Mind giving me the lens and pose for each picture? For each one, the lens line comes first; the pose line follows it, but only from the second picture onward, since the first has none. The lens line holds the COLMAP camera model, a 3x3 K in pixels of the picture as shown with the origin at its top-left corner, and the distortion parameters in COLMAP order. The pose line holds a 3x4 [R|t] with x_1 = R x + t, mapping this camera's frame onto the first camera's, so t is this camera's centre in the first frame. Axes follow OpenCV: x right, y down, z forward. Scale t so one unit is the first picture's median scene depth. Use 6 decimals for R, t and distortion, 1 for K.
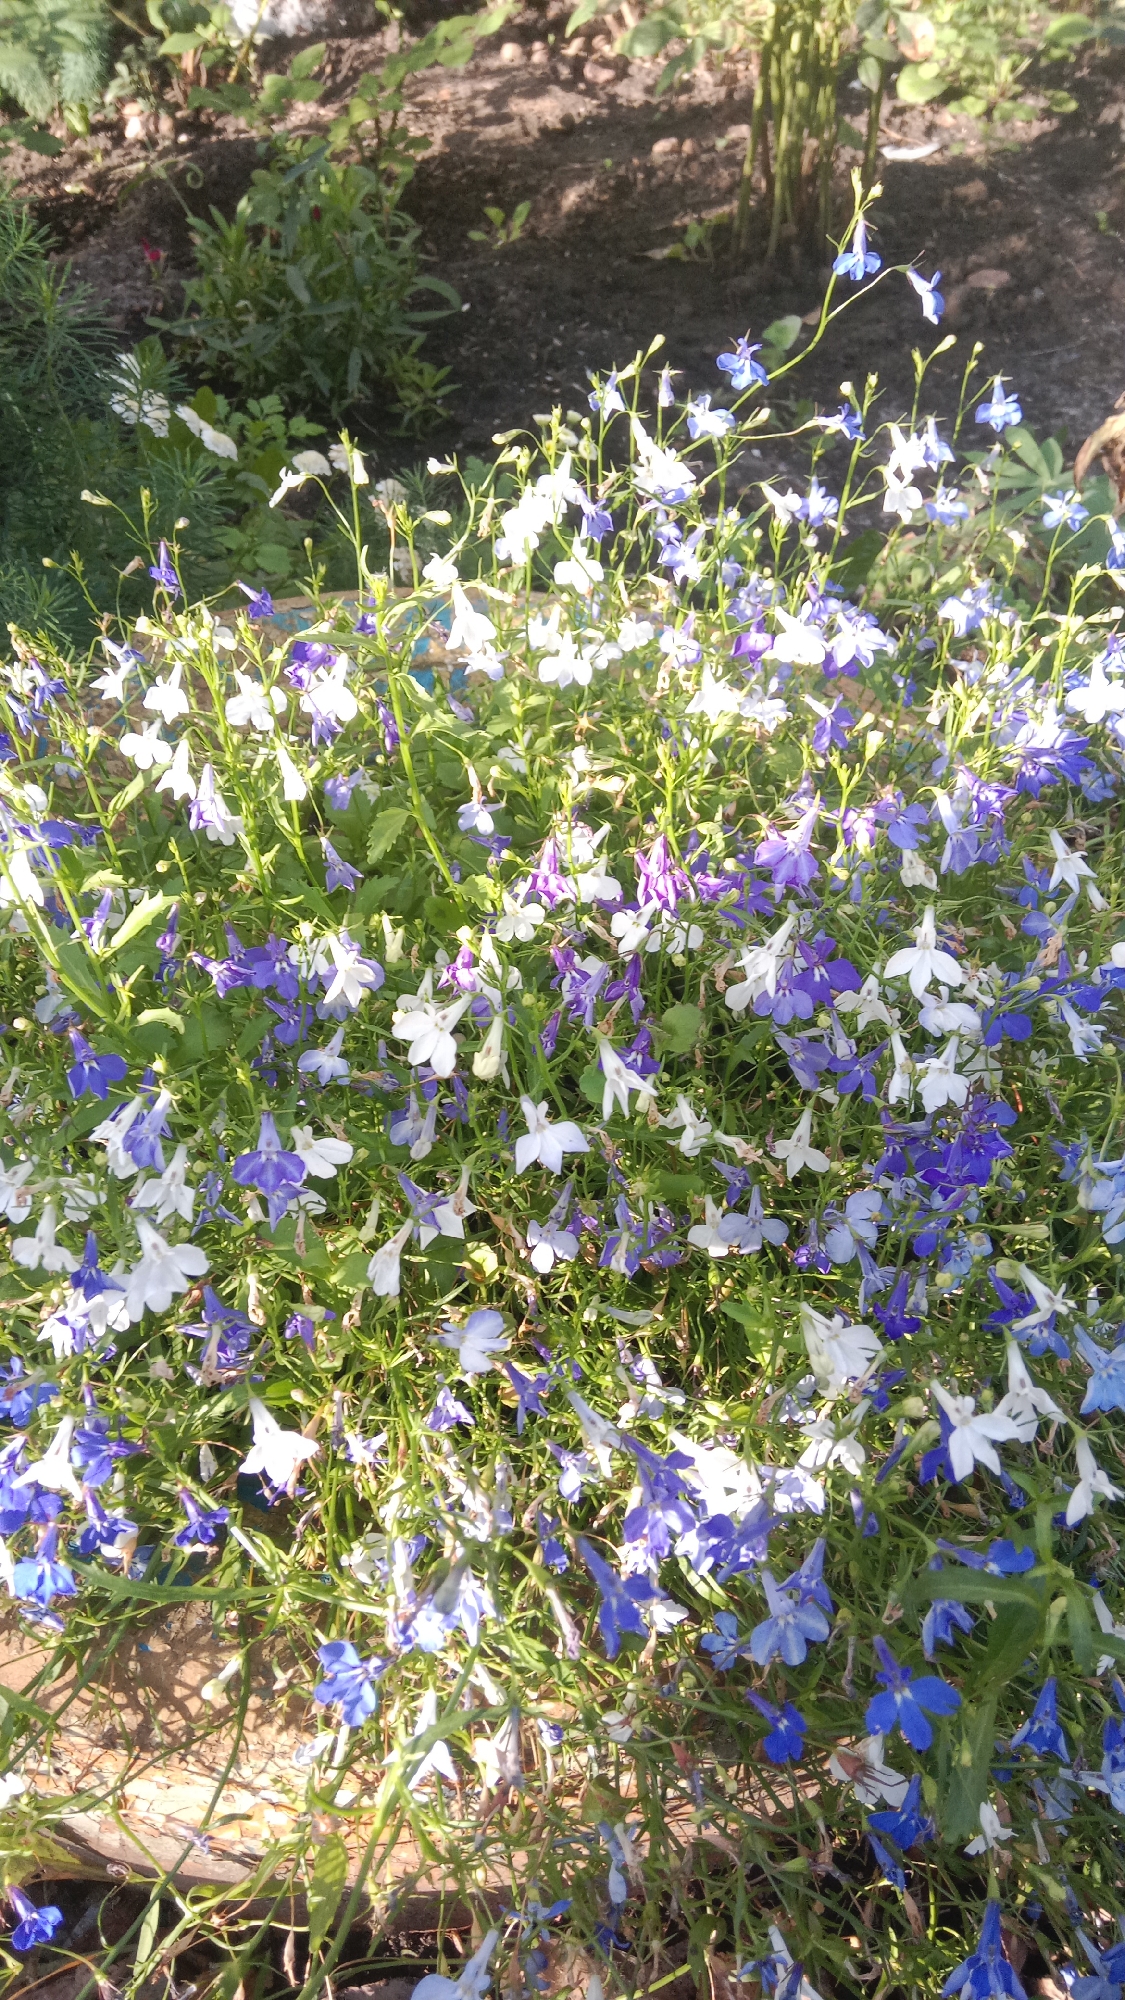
lens RADIAL K [[1499.8, 0, 562.5], [0, 1499.8, 1000.0], [0, 0, 1]] dist [0.041405, -0.053013]
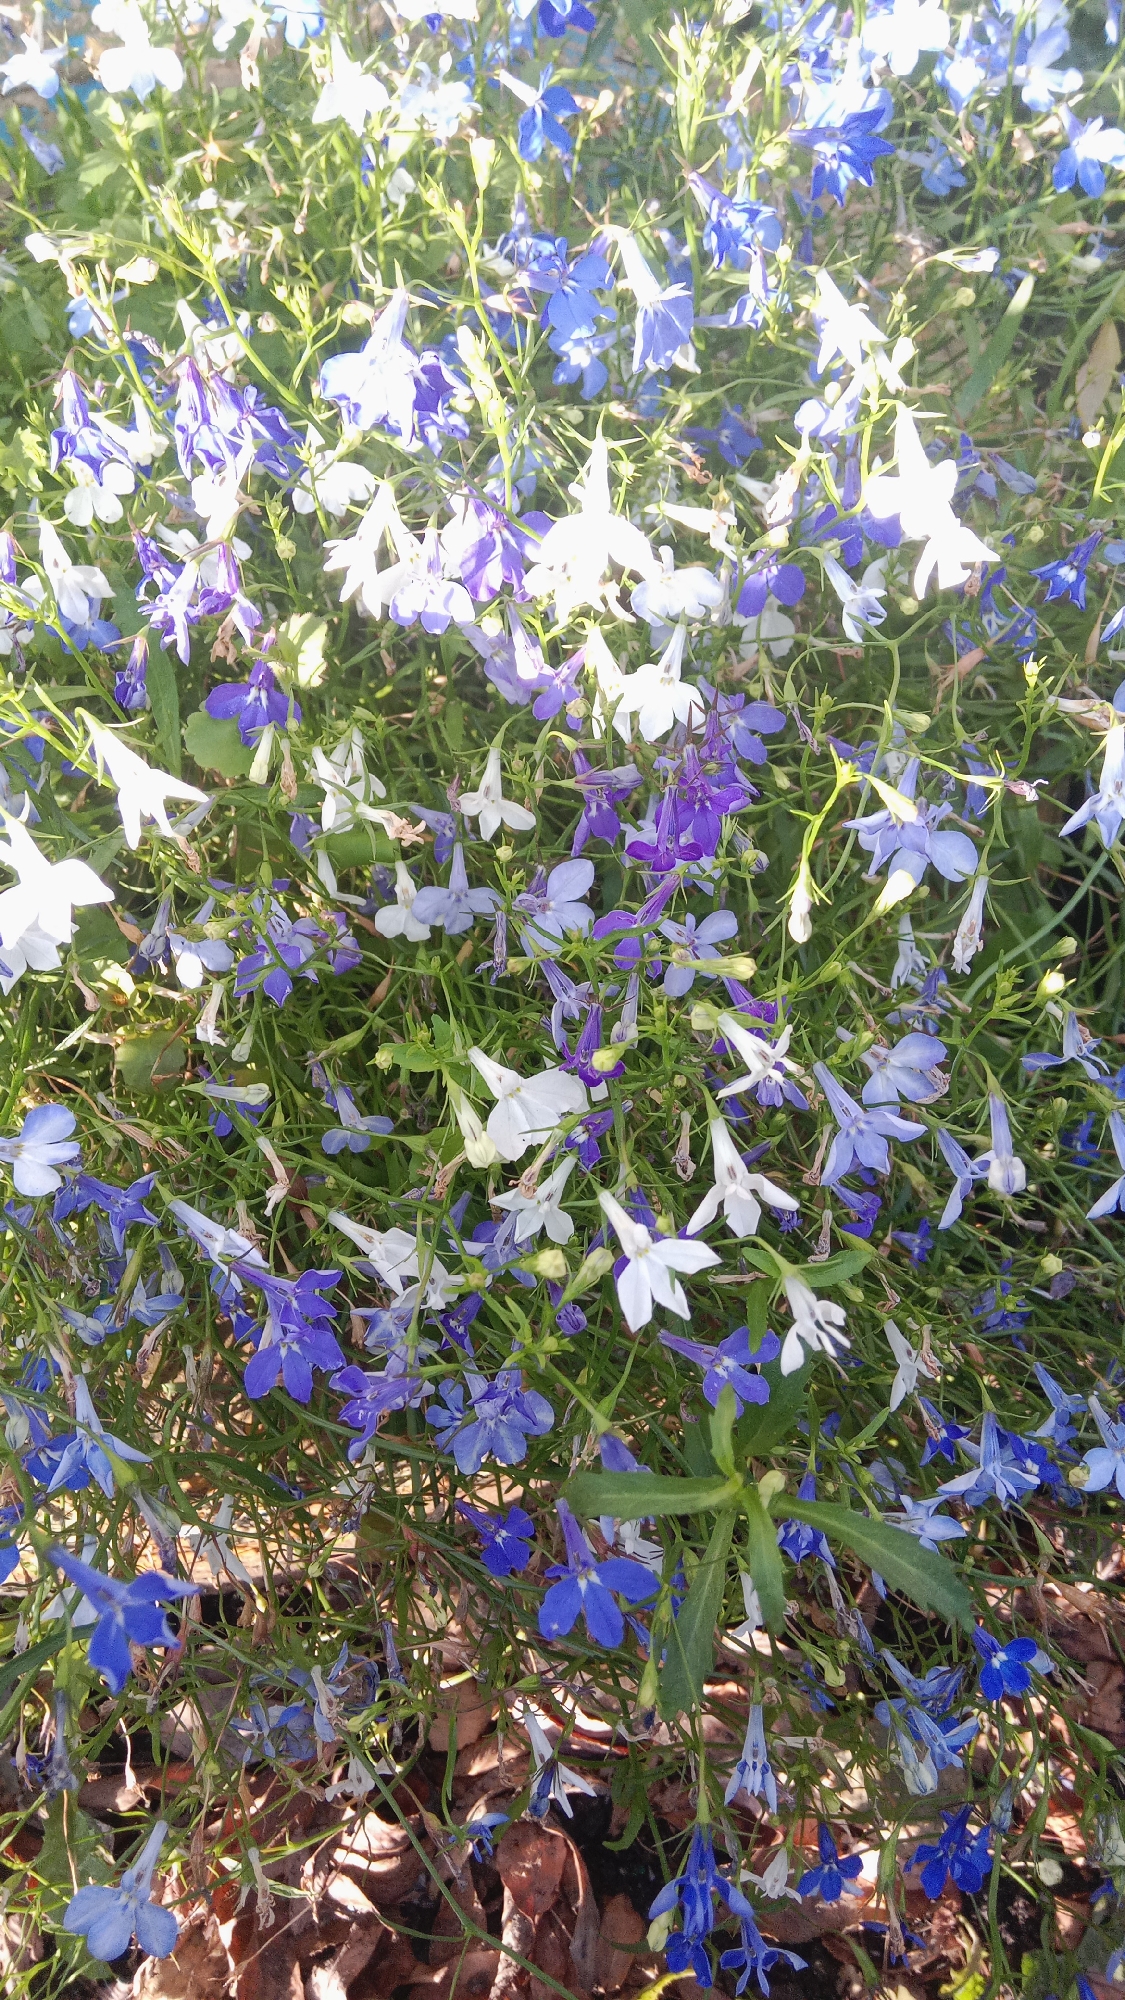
lens RADIAL K [[1499.8, 0, 562.5], [0, 1499.8, 1000.0], [0, 0, 1]] dist [0.041405, -0.053013]
pose [[0.992463, -0.122382, -0.006313, 0.201825], [0.116840, 0.929472, 0.349900, -0.068670], [-0.036953, -0.348001, 0.936766, 0.304525]]
